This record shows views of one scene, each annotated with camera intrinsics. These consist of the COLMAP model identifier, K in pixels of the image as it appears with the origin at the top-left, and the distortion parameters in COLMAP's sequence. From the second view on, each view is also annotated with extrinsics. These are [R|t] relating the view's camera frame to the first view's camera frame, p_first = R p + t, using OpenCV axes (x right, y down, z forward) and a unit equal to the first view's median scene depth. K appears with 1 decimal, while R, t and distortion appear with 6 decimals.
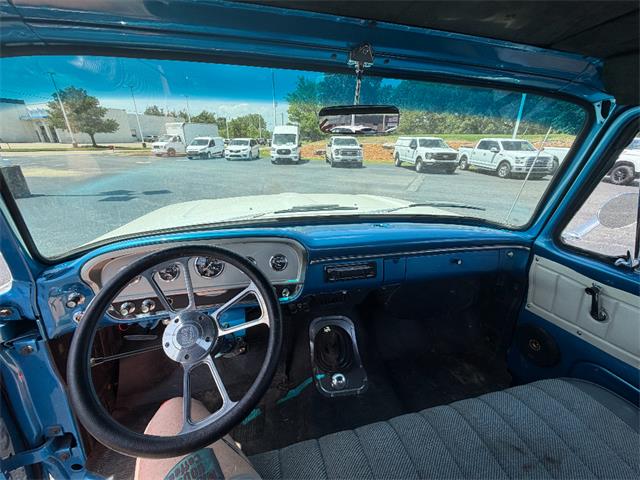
lens RADIAL K [[259.2, 0, 316.4], [0, 259.2, 239.7], [0, 0, 1]] dist [-0.016755, 0.006281]
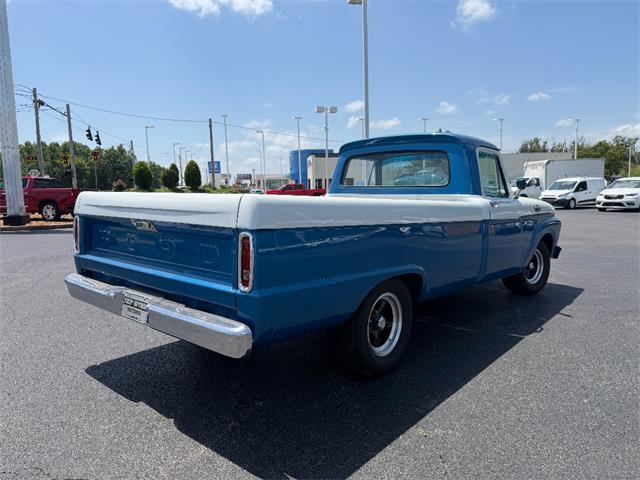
lens RADIAL K [[462.1, 0, 309.9], [0, 462.1, 236.0], [0, 0, 1]] dist [0.038005, -0.078575]
pose [[0.563231, 0.052031, -0.824659, 0.243225], [-0.267299, 0.955827, -0.122255, 0.102037], [0.781870, 0.289289, 0.552259, -0.211439]]
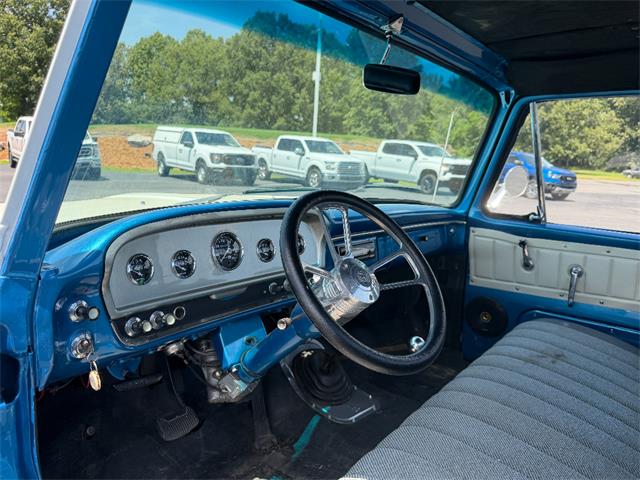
lens RADIAL K [[463.7, 0, 320.0], [0, 463.7, 240.0], [0, 0, 1]] dist [0.002695, 0.006736]
pose [[0.797972, -0.086252, 0.596491, -0.036229], [0.170974, 0.981444, -0.086808, 0.007979], [-0.577935, 0.171255, 0.797912, -0.006497]]
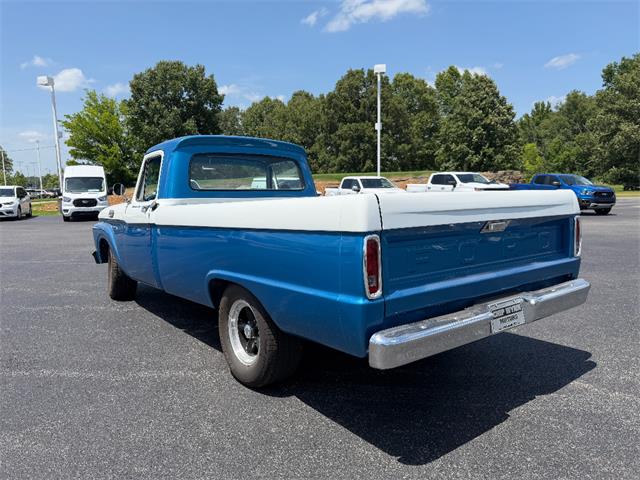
lens RADIAL K [[455.1, 0, 326.4], [0, 455.1, 242.2], [0, 0, 1]] dist [0.065486, -0.077908]
pose [[0.912639, -0.080240, 0.400813, -0.044461], [0.175337, 0.962602, -0.206531, 0.120810], [-0.369252, 0.258766, 0.892577, -0.282185]]
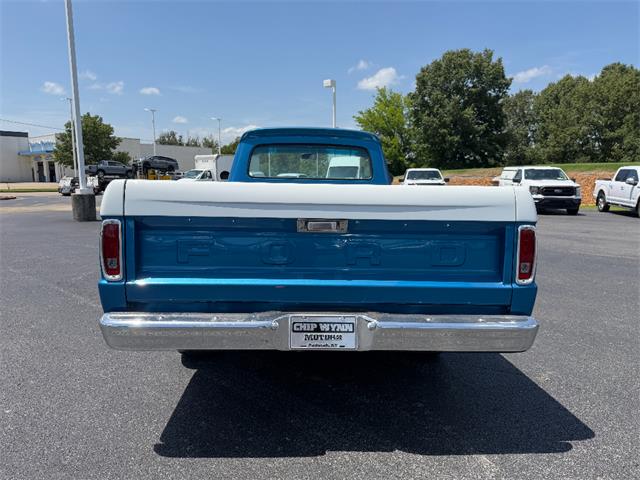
lens RADIAL K [[463.7, 0, 320.0], [0, 463.7, 240.0], [0, 0, 1]] dist [0.002695, 0.006736]
pose [[0.979918, 0.015129, -0.198826, 0.094620], [-0.061112, 0.971919, -0.227240, 0.127362], [0.189805, 0.234828, 0.953326, -0.289741]]
